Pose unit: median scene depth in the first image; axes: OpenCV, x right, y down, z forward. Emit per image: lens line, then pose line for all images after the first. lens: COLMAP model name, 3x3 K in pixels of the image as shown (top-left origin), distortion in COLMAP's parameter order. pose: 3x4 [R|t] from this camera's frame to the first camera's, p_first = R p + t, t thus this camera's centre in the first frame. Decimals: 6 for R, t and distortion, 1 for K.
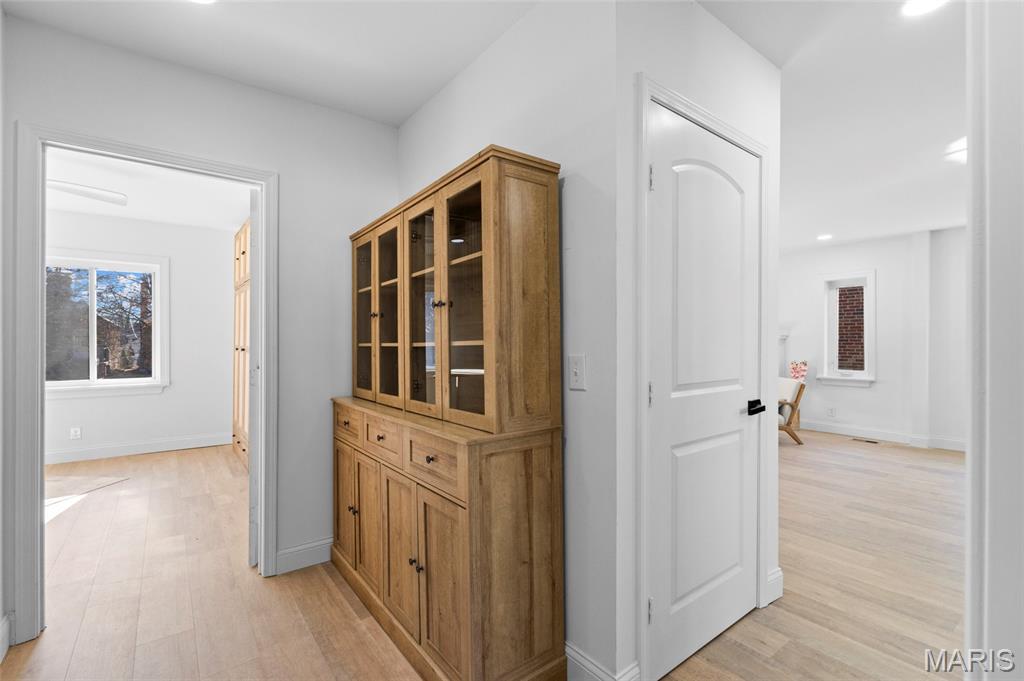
lens RADIAL K [[457.6, 0, 520.0], [0, 457.6, 342.8], [0, 0, 1]] dist [0.004924, 0.000081]
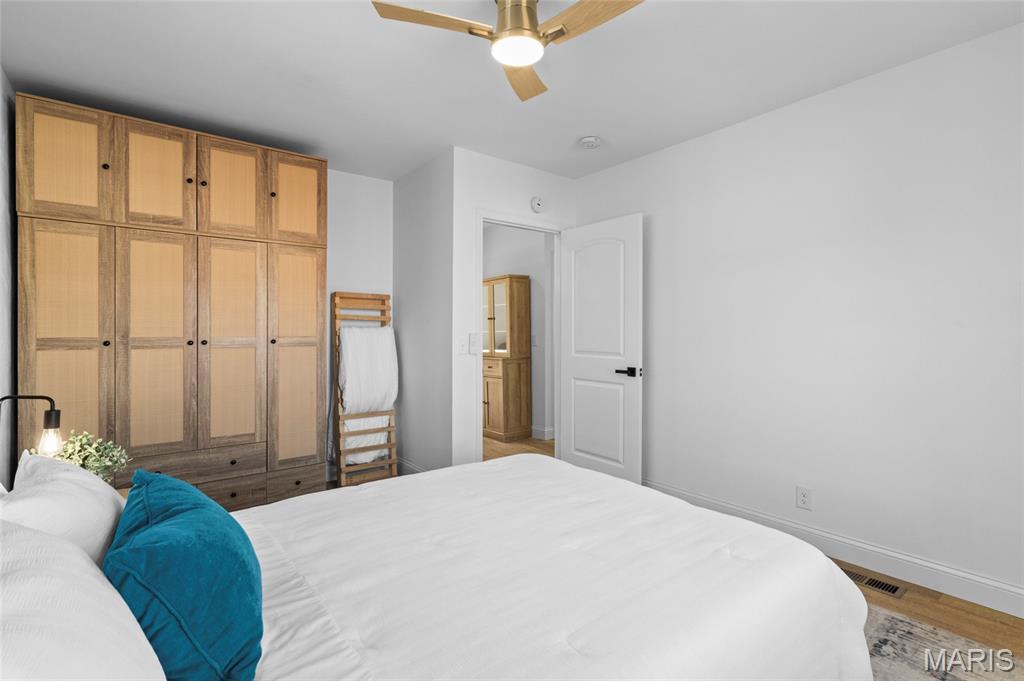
lens RADIAL K [[457.6, 0, 511.7], [0, 457.6, 336.0], [0, 0, 1]] dist [0.004924, 0.000081]
pose [[0.999958, -0.003165, -0.008552, -0.010040], [0.003280, 0.999905, 0.013422, -0.008953], [0.008509, -0.013449, 0.999873, -2.273460]]
